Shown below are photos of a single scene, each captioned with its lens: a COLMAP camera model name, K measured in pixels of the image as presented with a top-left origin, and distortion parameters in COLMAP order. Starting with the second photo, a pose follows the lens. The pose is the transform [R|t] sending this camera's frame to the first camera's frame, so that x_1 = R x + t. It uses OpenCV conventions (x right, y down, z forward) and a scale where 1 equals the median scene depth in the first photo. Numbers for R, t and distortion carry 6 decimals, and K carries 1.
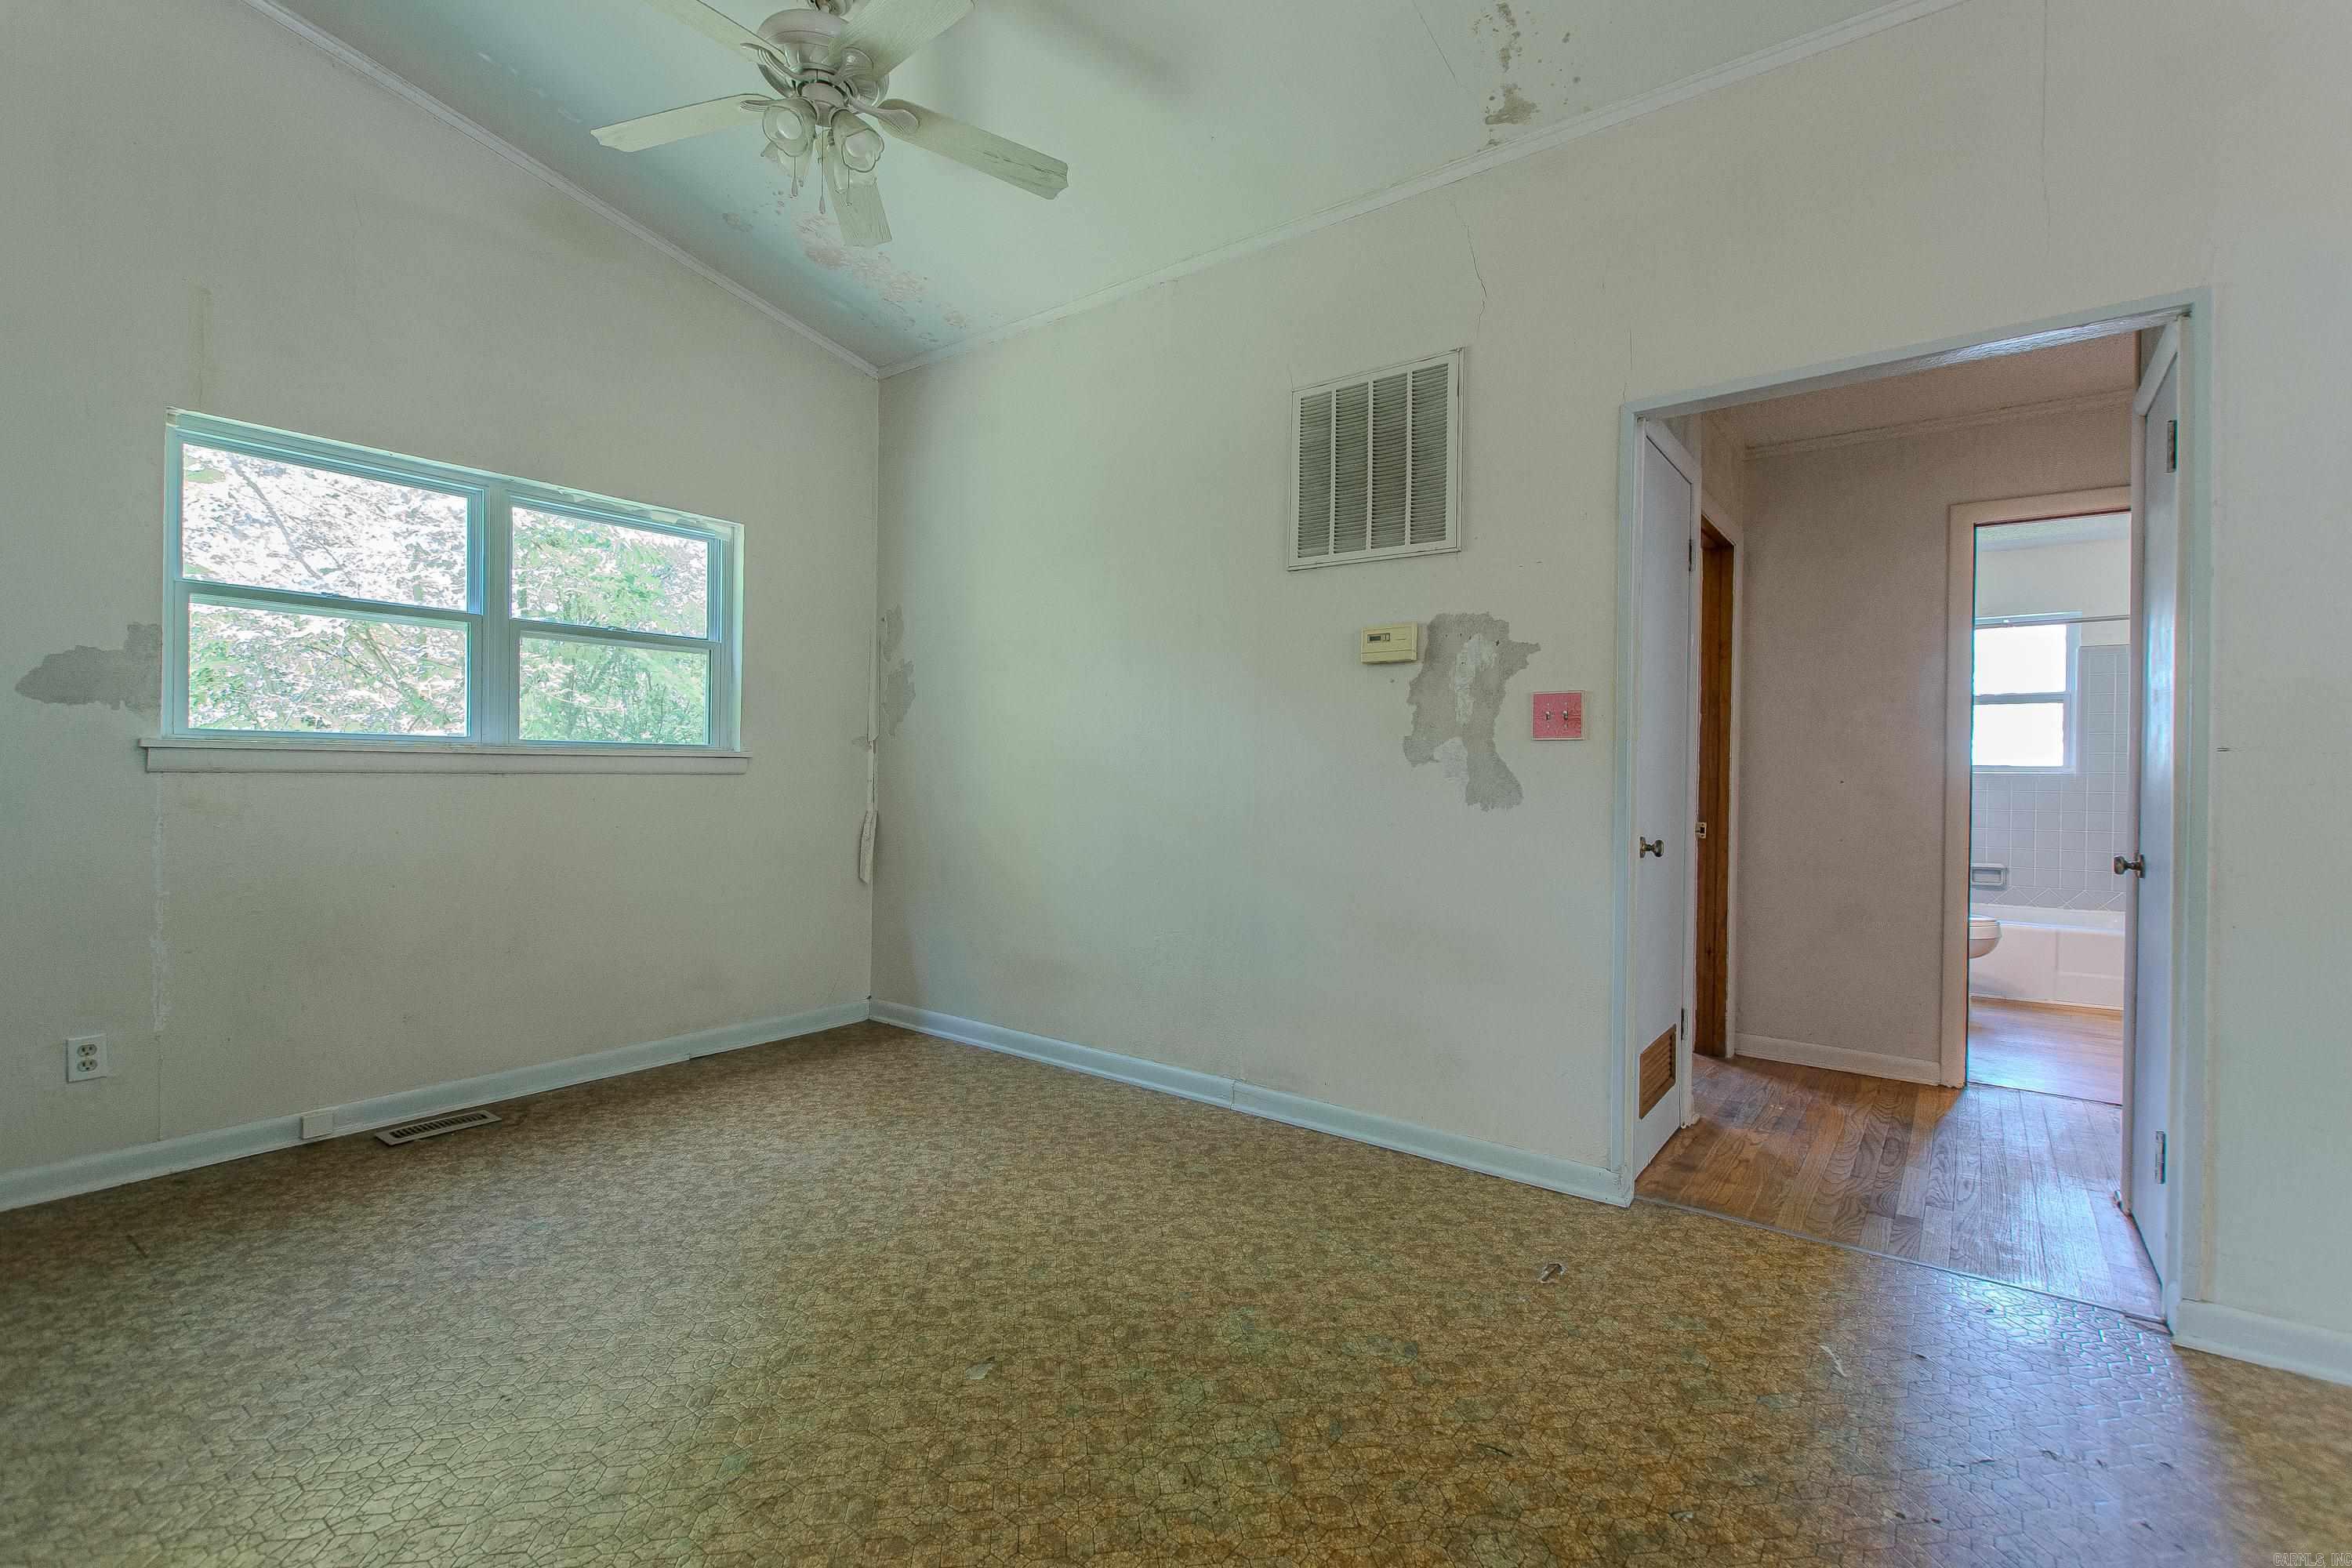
lens RADIAL K [[1023.9, 0, 1188.0], [0, 1023.9, 779.3], [0, 0, 1]] dist [0.008294, -0.004546]
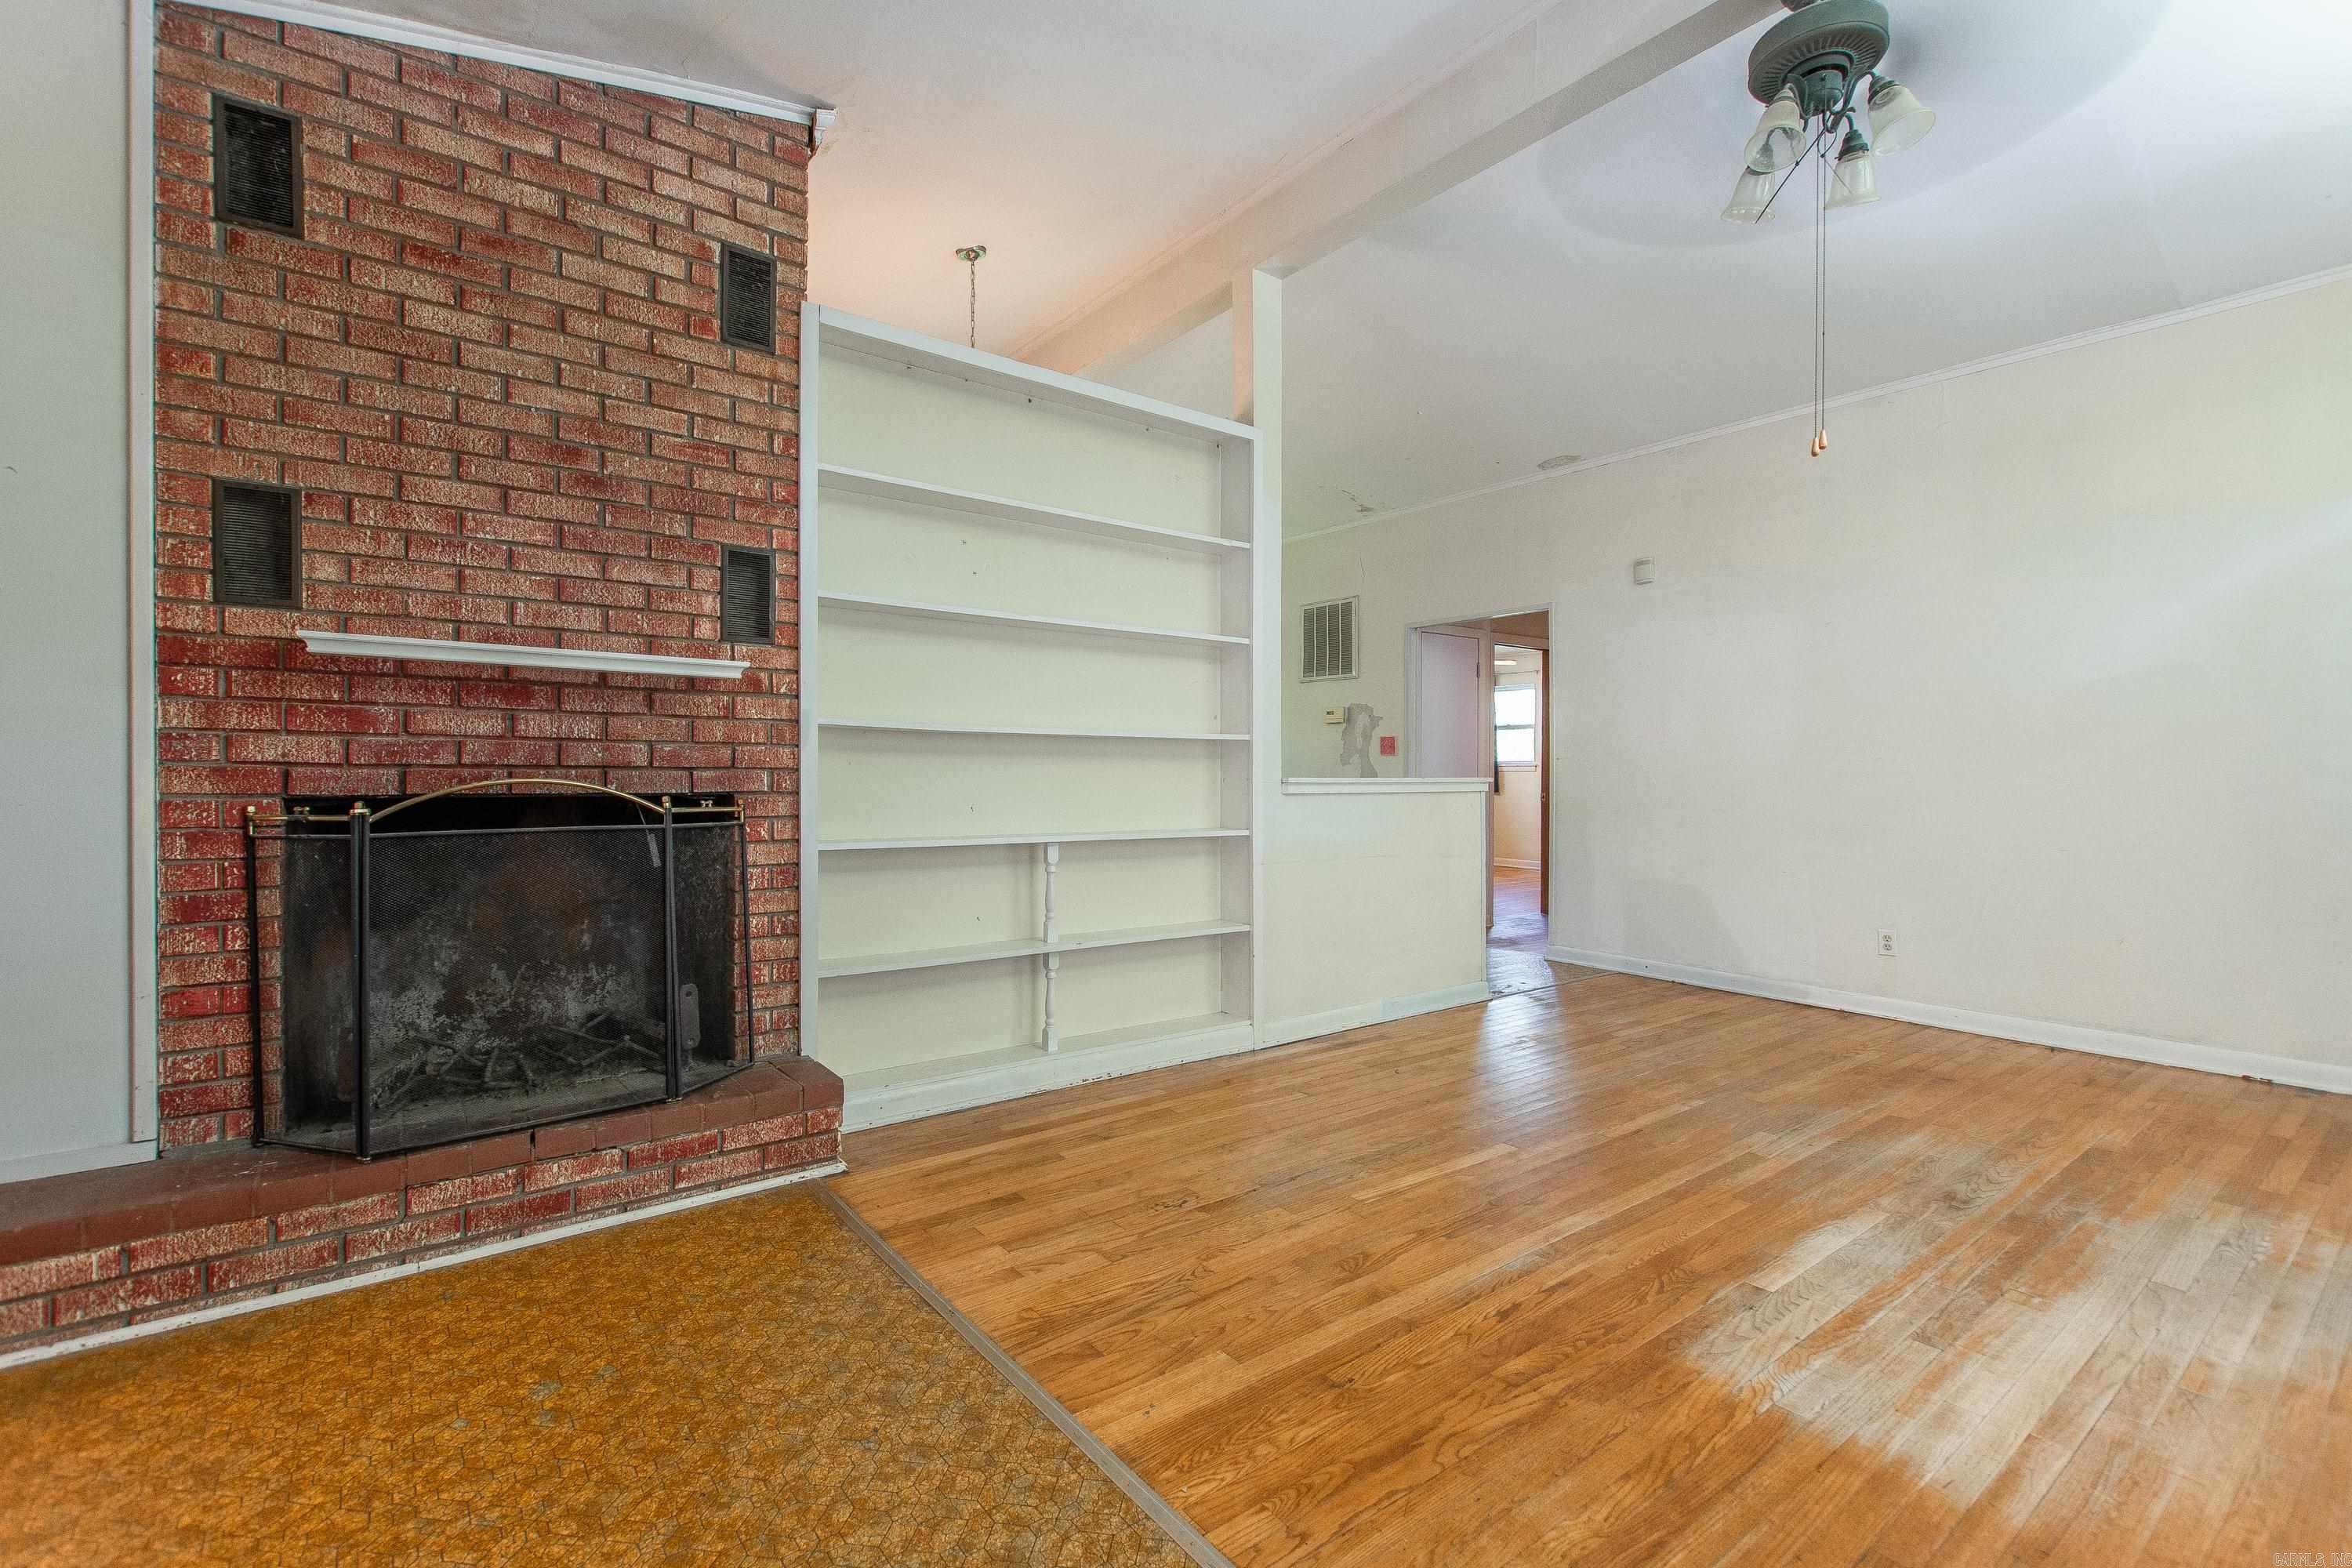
lens RADIAL K [[1023.9, 0, 1179.8], [0, 1023.9, 775.8], [0, 0, 1]] dist [0.008294, -0.004546]
pose [[0.957077, -0.007361, -0.289742, 0.519268], [0.007080, 0.999973, -0.002016, 0.011008], [0.289749, -0.000122, 0.957103, -1.342782]]
